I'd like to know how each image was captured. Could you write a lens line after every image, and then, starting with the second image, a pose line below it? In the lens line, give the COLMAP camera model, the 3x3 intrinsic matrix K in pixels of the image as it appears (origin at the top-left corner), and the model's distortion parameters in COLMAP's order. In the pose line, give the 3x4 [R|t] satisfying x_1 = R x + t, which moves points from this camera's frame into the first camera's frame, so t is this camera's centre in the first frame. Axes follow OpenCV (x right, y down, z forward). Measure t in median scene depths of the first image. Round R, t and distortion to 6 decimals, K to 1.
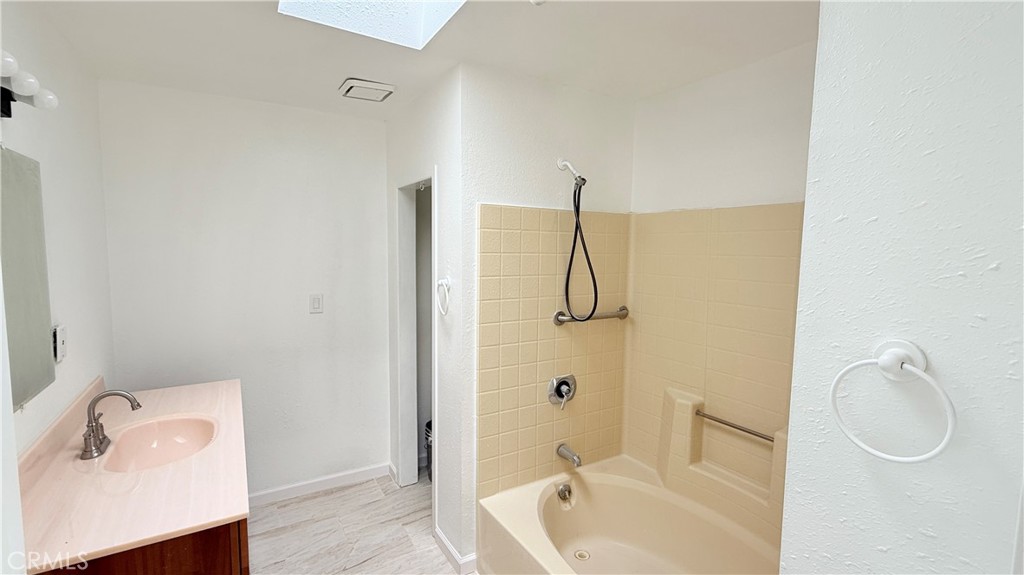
lens RADIAL K [[458.7, 0, 512.5], [0, 458.7, 289.0], [0, 0, 1]] dist [-0.000305, 0.001144]
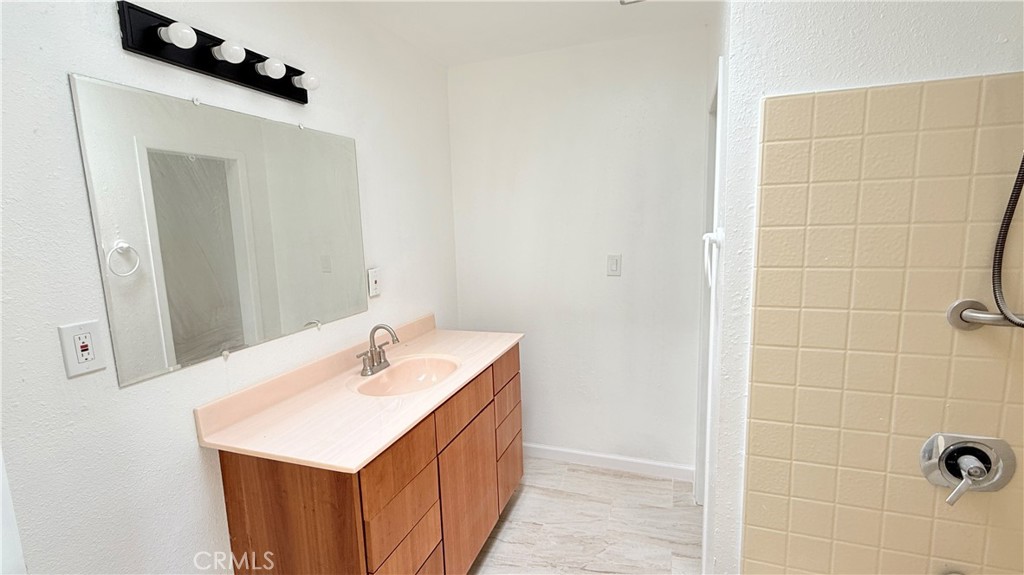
lens RADIAL K [[458.7, 0, 514.8], [0, 458.7, 288.1], [0, 0, 1]] dist [-0.000305, 0.001144]
pose [[0.625792, 0.081873, -0.775681, 0.176136], [-0.031678, 0.996323, 0.079605, 0.013478], [0.779346, -0.025244, 0.626085, 0.346629]]
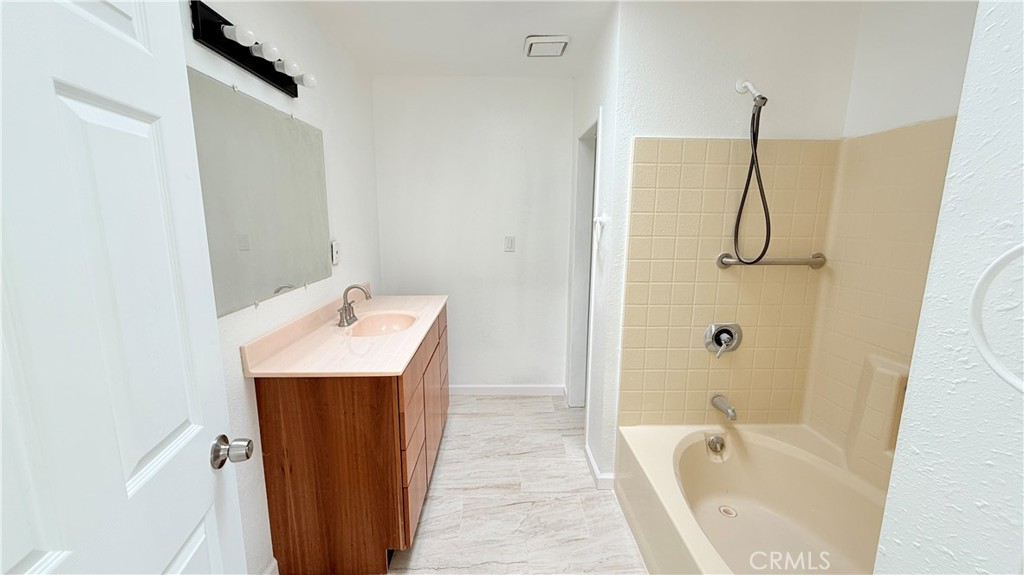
lens RADIAL K [[408.5, 0, 511.0], [0, 408.5, 289.2], [0, 0, 1]] dist [0.000042, 0.000124]
pose [[0.865250, 0.079668, -0.494970, 0.143507], [-0.039699, 0.995081, 0.090767, 0.063687], [0.499767, -0.058886, 0.864156, 0.072611]]
